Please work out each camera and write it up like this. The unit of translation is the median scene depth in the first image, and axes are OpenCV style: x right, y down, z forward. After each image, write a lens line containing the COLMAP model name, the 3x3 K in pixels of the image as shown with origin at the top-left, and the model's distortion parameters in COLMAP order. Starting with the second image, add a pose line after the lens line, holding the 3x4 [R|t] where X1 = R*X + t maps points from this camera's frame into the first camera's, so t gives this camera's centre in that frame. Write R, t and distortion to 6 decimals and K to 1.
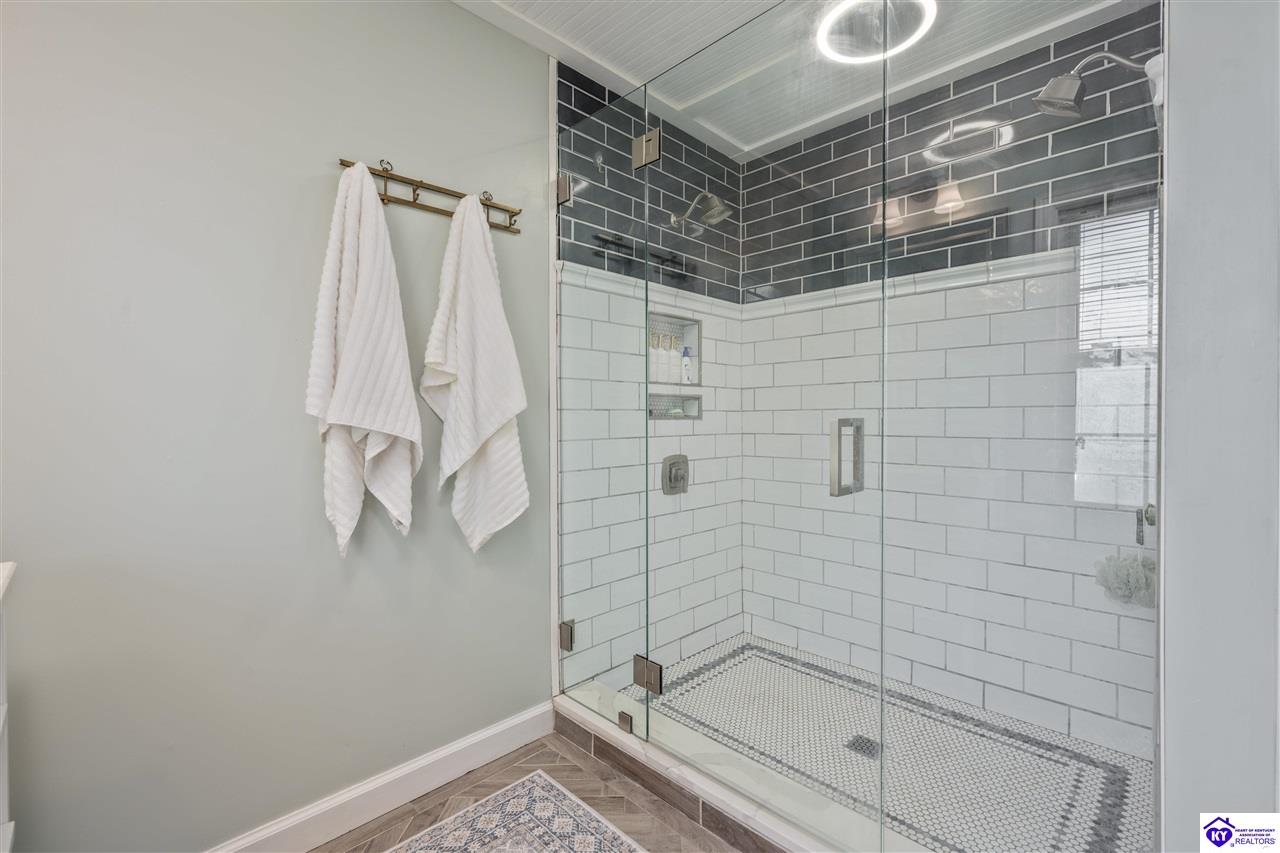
lens RADIAL K [[549.2, 0, 637.6], [0, 549.2, 427.5], [0, 0, 1]] dist [0.002900, 0.000180]
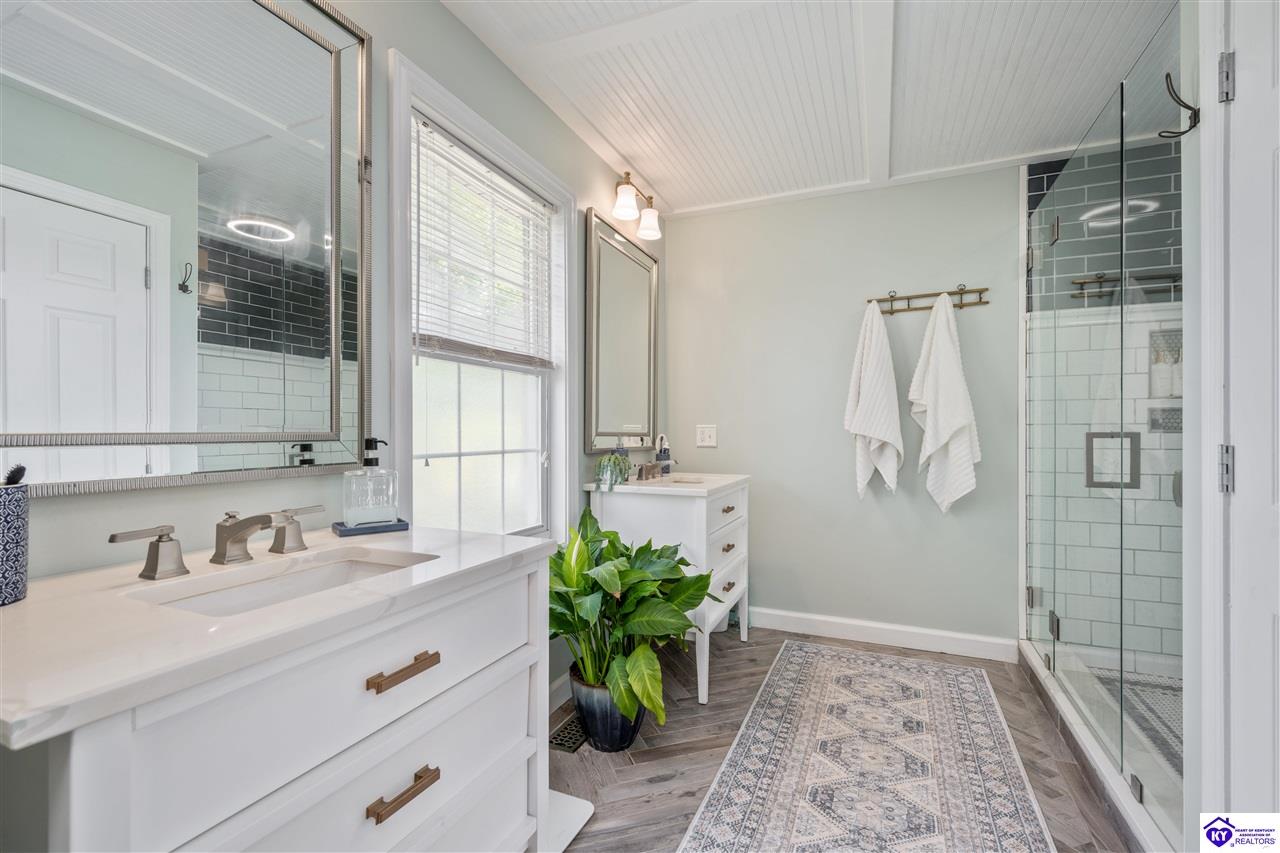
lens RADIAL K [[549.2, 0, 641.3], [0, 549.2, 430.5], [0, 0, 1]] dist [0.002900, 0.000180]
pose [[0.356480, 0.000988, -0.934302, 0.916501], [-0.014671, 0.999882, -0.004540, 0.002592], [0.934188, 0.015326, 0.356452, -0.413381]]
